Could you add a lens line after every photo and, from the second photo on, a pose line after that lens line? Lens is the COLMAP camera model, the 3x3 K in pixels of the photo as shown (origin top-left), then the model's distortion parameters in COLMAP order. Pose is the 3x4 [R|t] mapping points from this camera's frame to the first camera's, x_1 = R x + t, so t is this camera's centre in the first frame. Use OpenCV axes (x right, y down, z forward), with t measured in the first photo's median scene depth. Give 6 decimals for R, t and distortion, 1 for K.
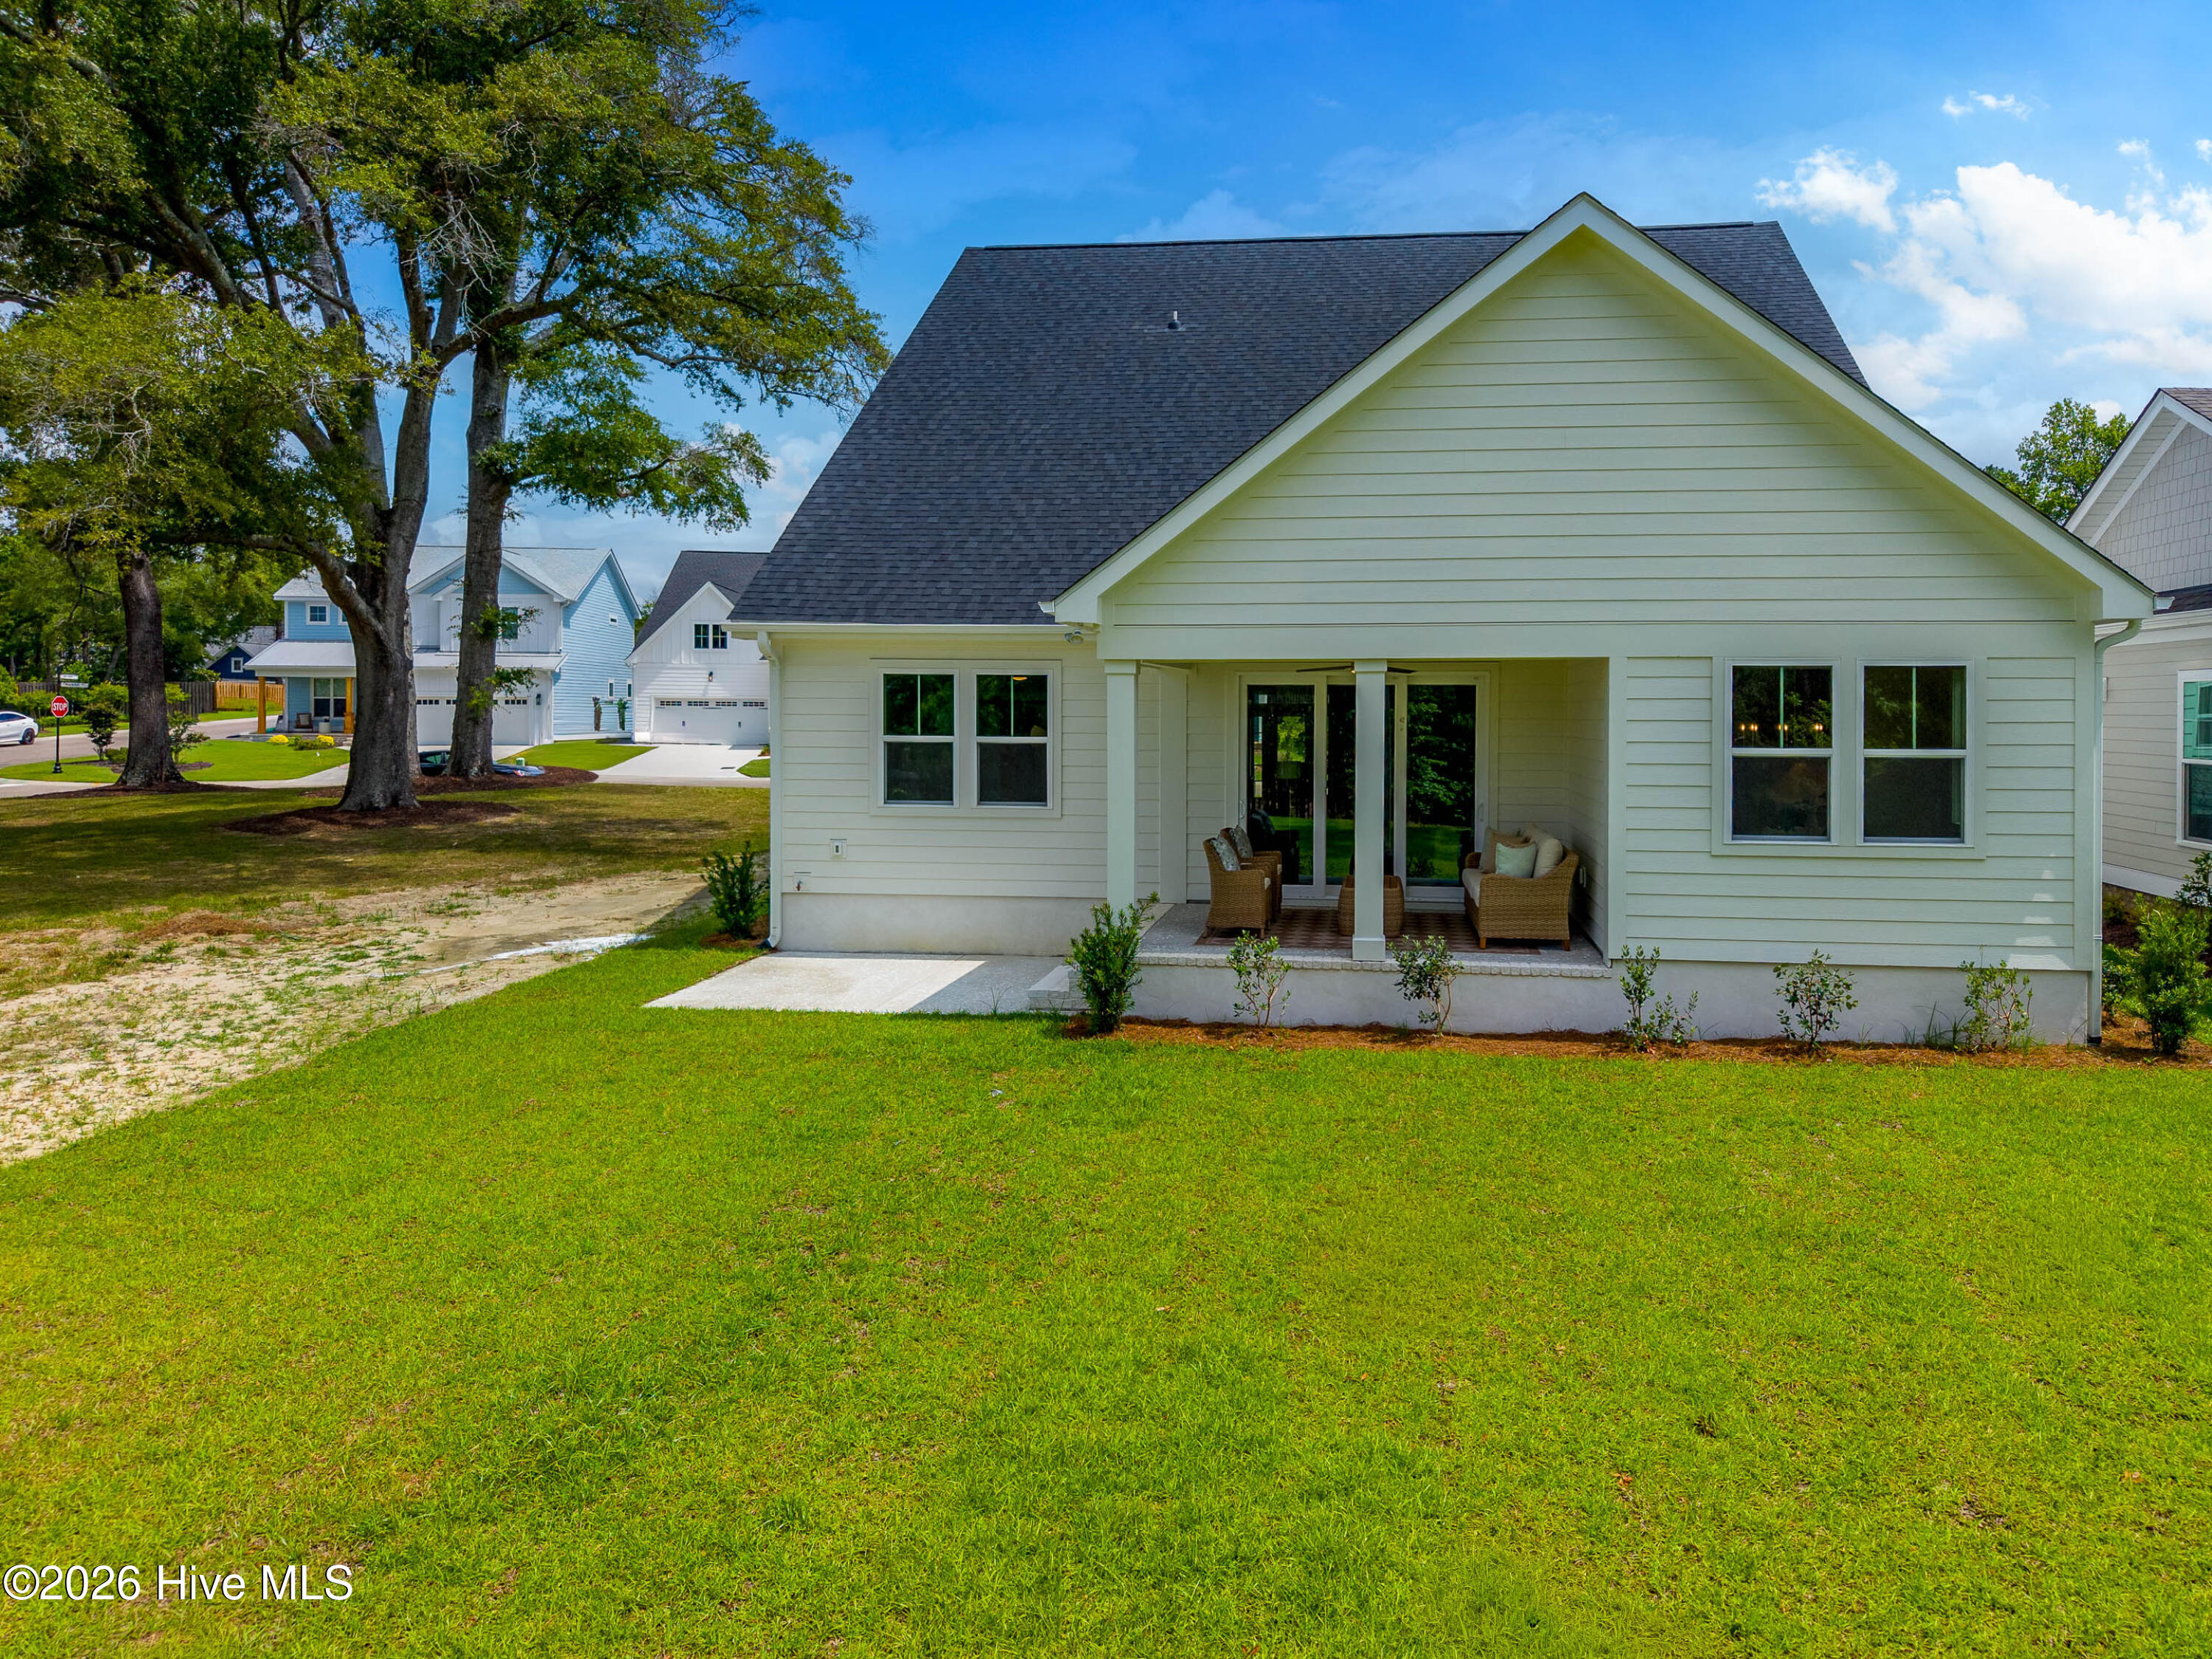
lens RADIAL K [[1567.3, 0, 1106.0], [0, 1567.3, 829.5], [0, 0, 1]] dist [0.075844, -0.151929]
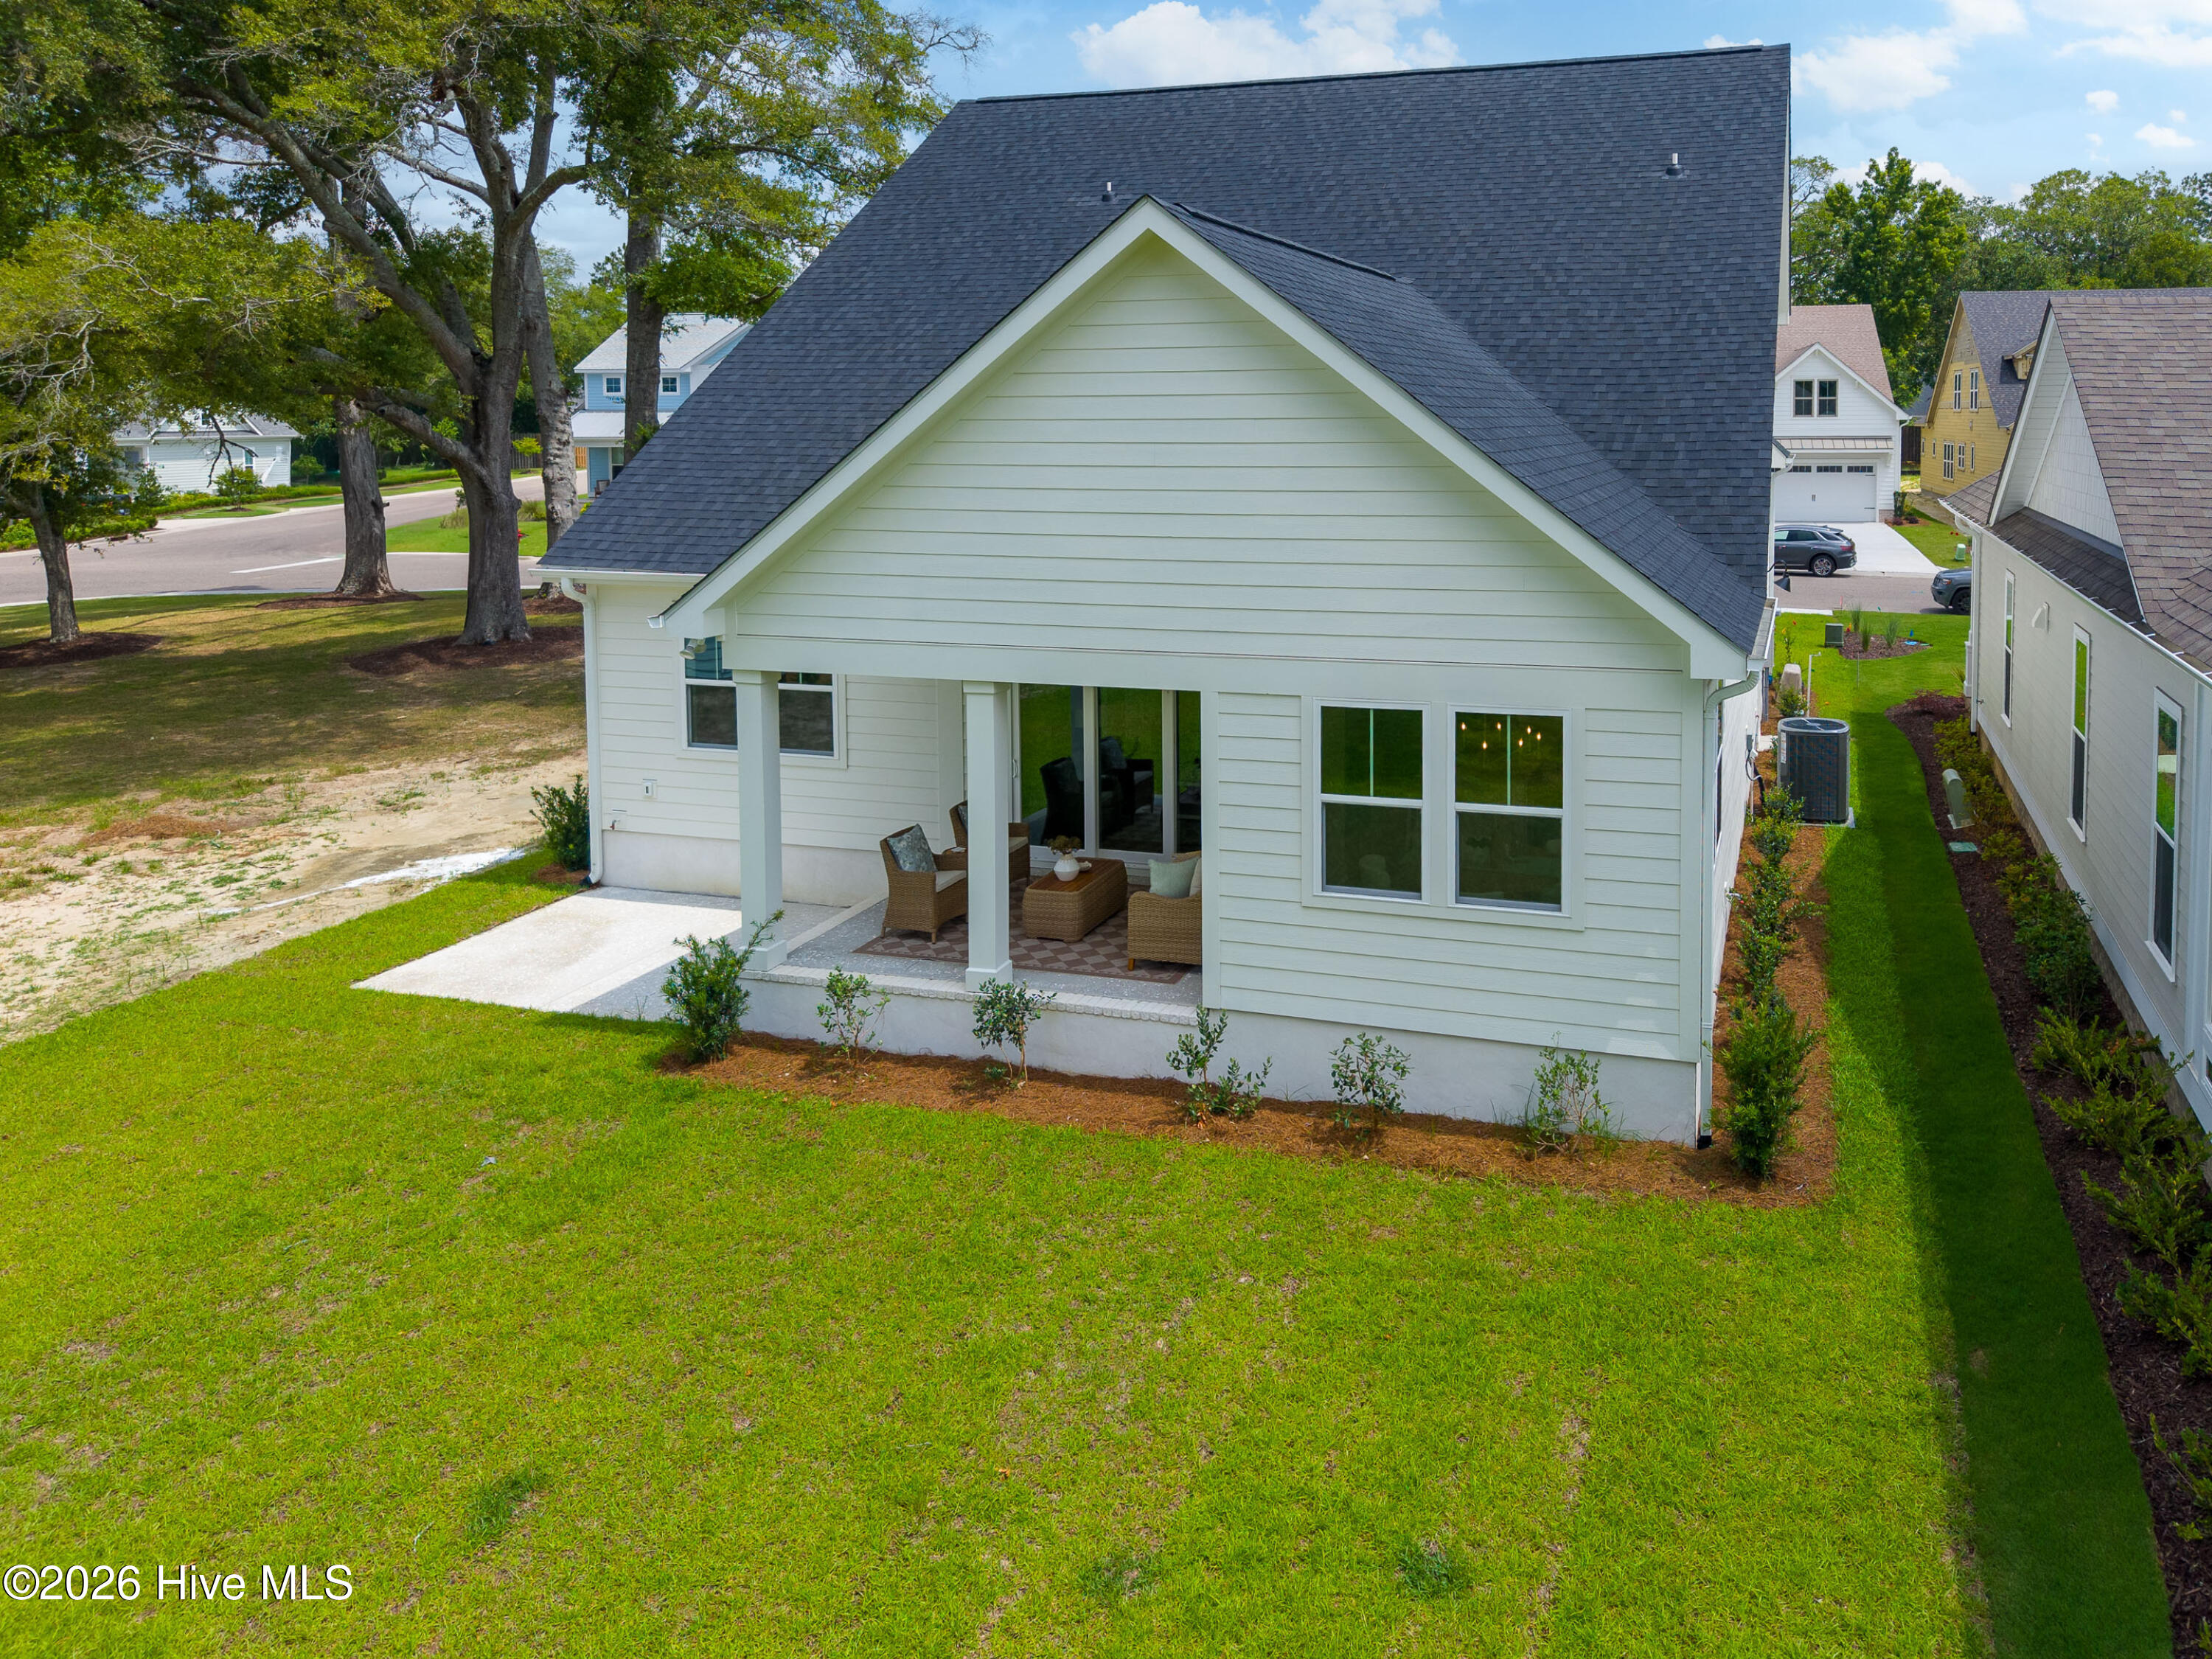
lens RADIAL K [[1570.1, 0, 1275.0], [0, 1570.1, 622.3], [0, 0, 1]] dist [0.053524, -0.100398]
pose [[0.987375, 0.008026, -0.158196, 0.507011], [0.001921, 0.998035, 0.062631, -0.206744], [0.158388, -0.062144, 0.985419, 0.092607]]
